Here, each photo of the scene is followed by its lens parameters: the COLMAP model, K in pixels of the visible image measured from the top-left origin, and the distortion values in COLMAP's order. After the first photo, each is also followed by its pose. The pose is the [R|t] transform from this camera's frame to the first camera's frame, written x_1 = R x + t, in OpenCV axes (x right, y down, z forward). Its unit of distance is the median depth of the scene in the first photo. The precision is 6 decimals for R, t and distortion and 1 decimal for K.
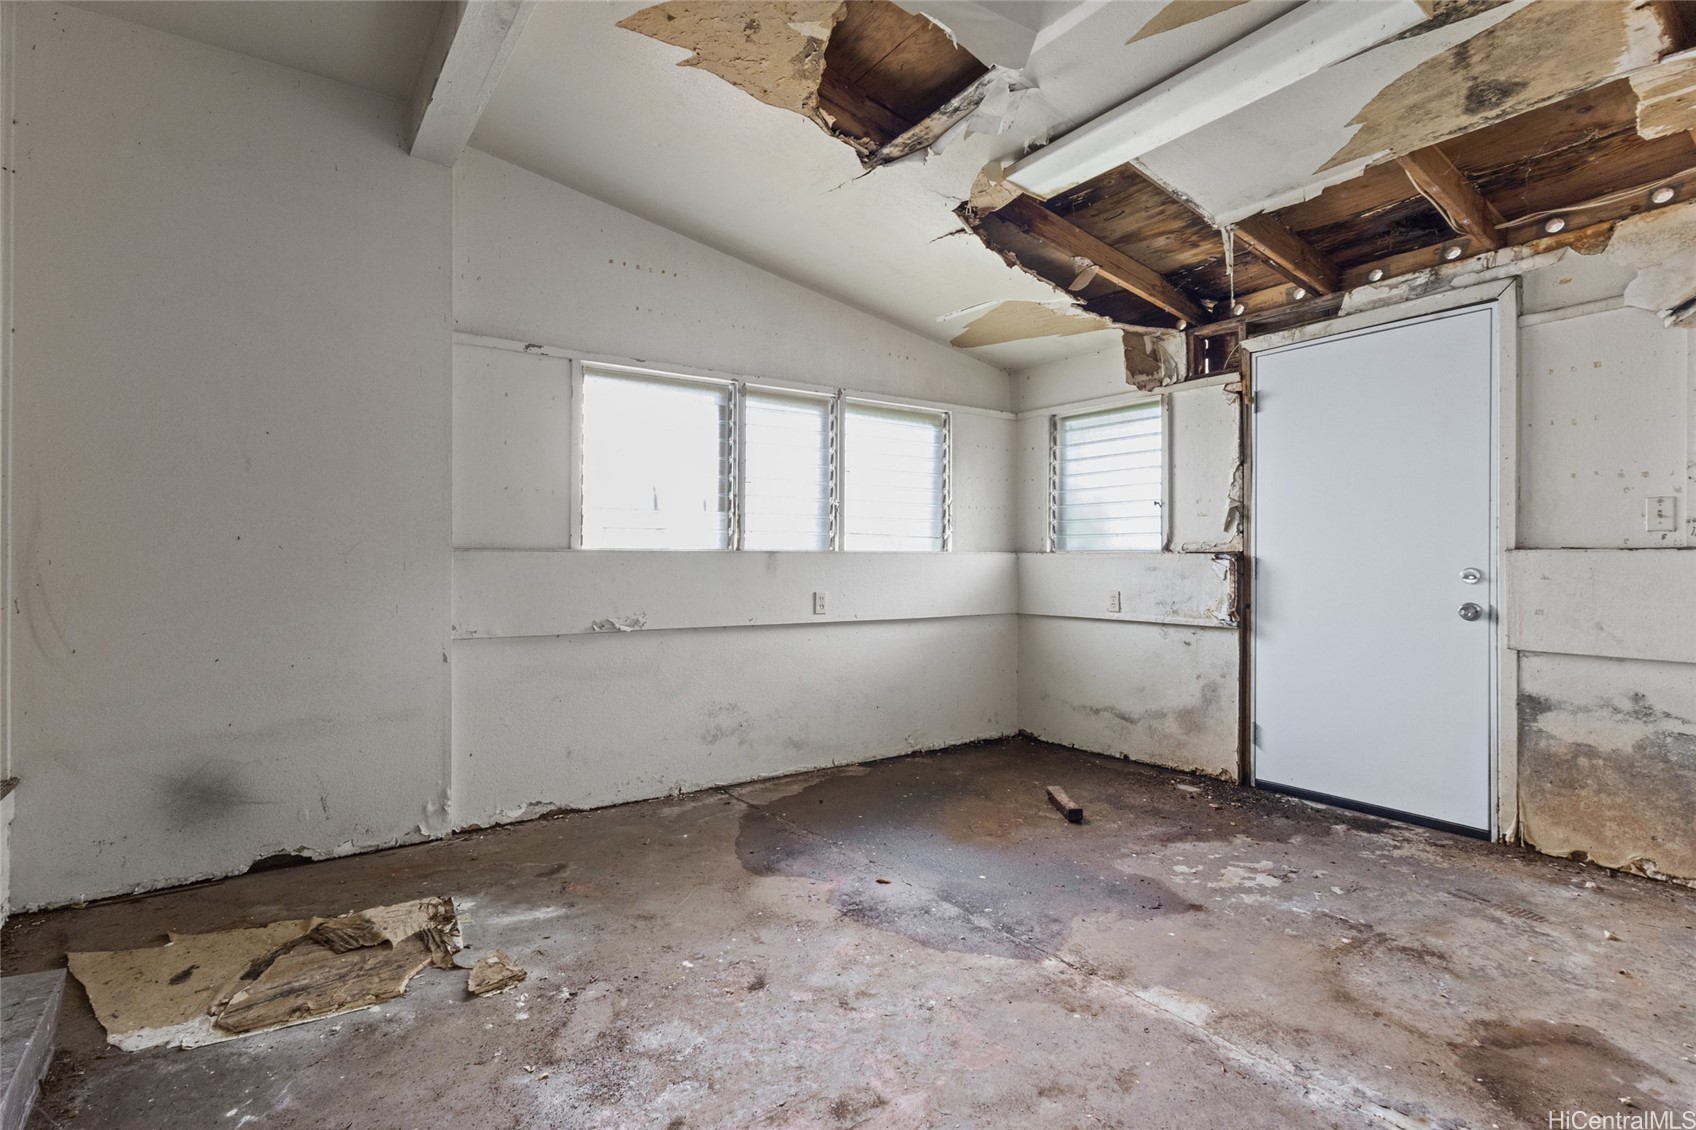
lens RADIAL K [[791.6, 0, 849.9], [0, 791.6, 564.1], [0, 0, 1]] dist [0.003204, 0.000433]
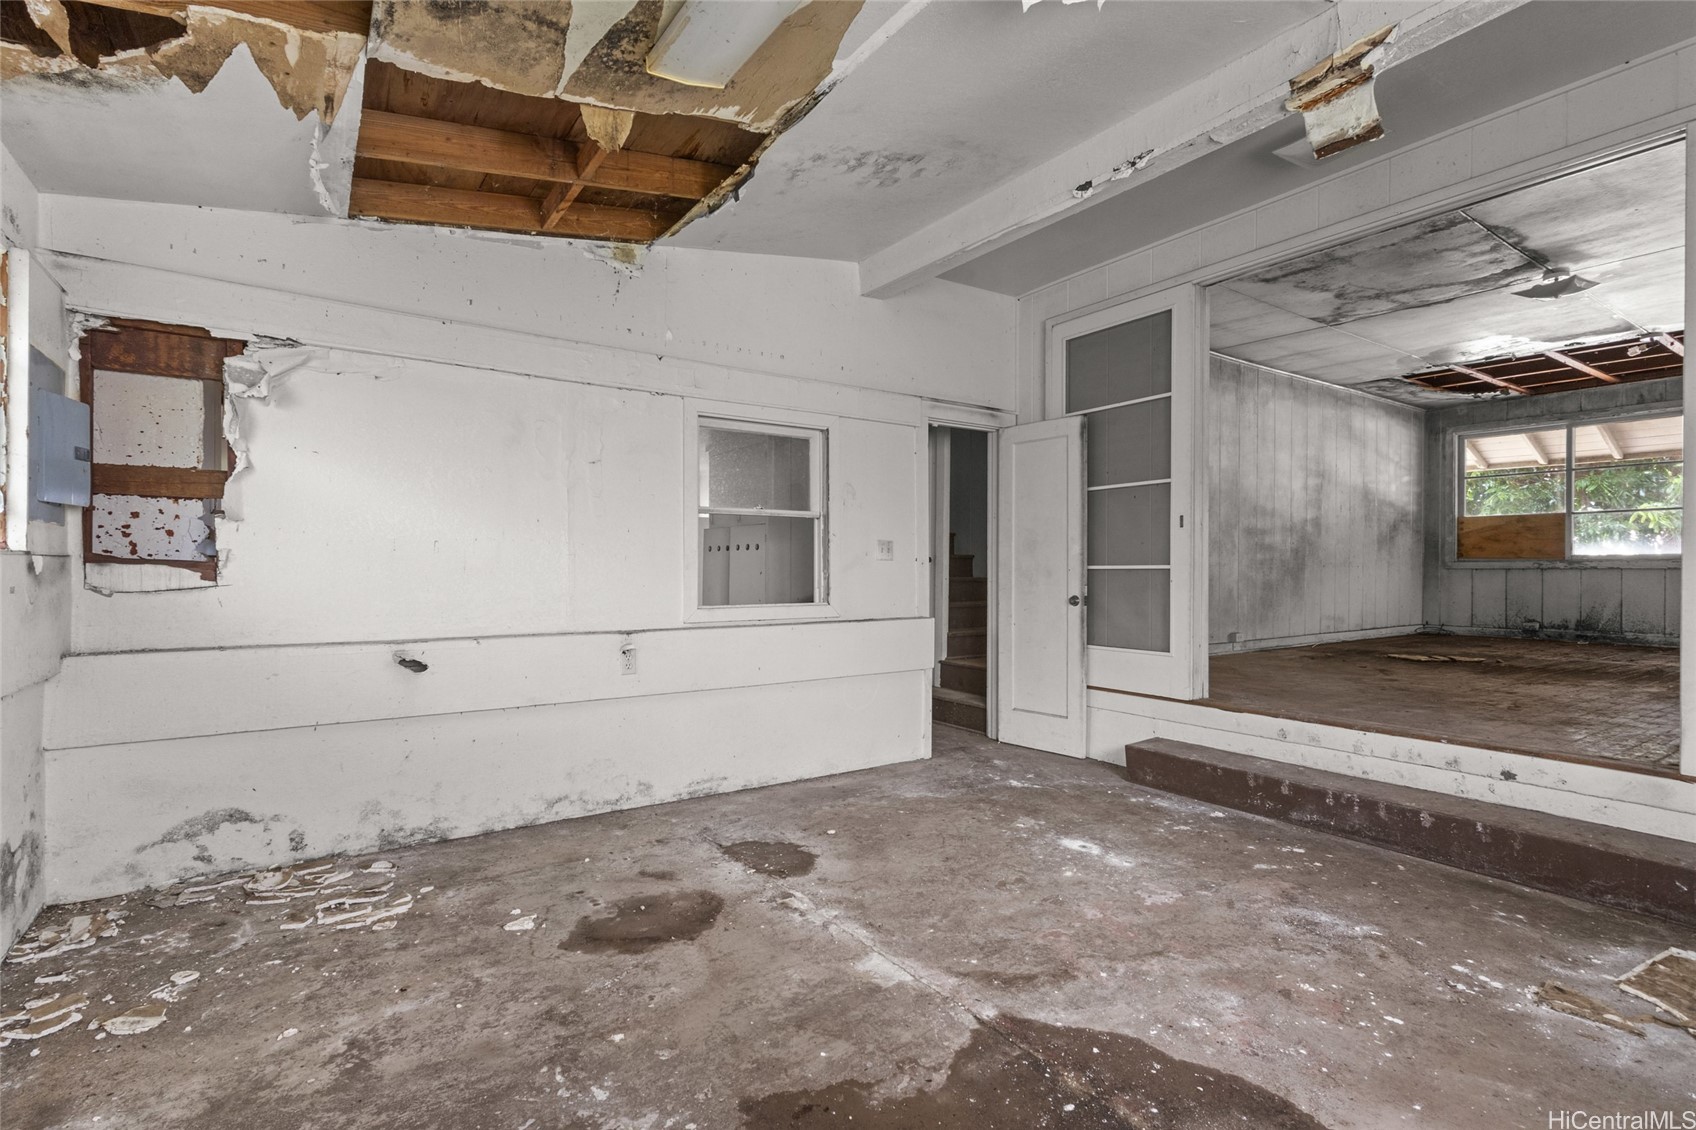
lens RADIAL K [[791.6, 0, 849.2], [0, 791.6, 566.2], [0, 0, 1]] dist [0.003204, 0.000433]
pose [[-0.999898, -0.003108, 0.013921, 0.401167], [-0.003097, 0.999995, 0.000823, -0.007737], [-0.013924, 0.000780, -0.999903, 1.908715]]
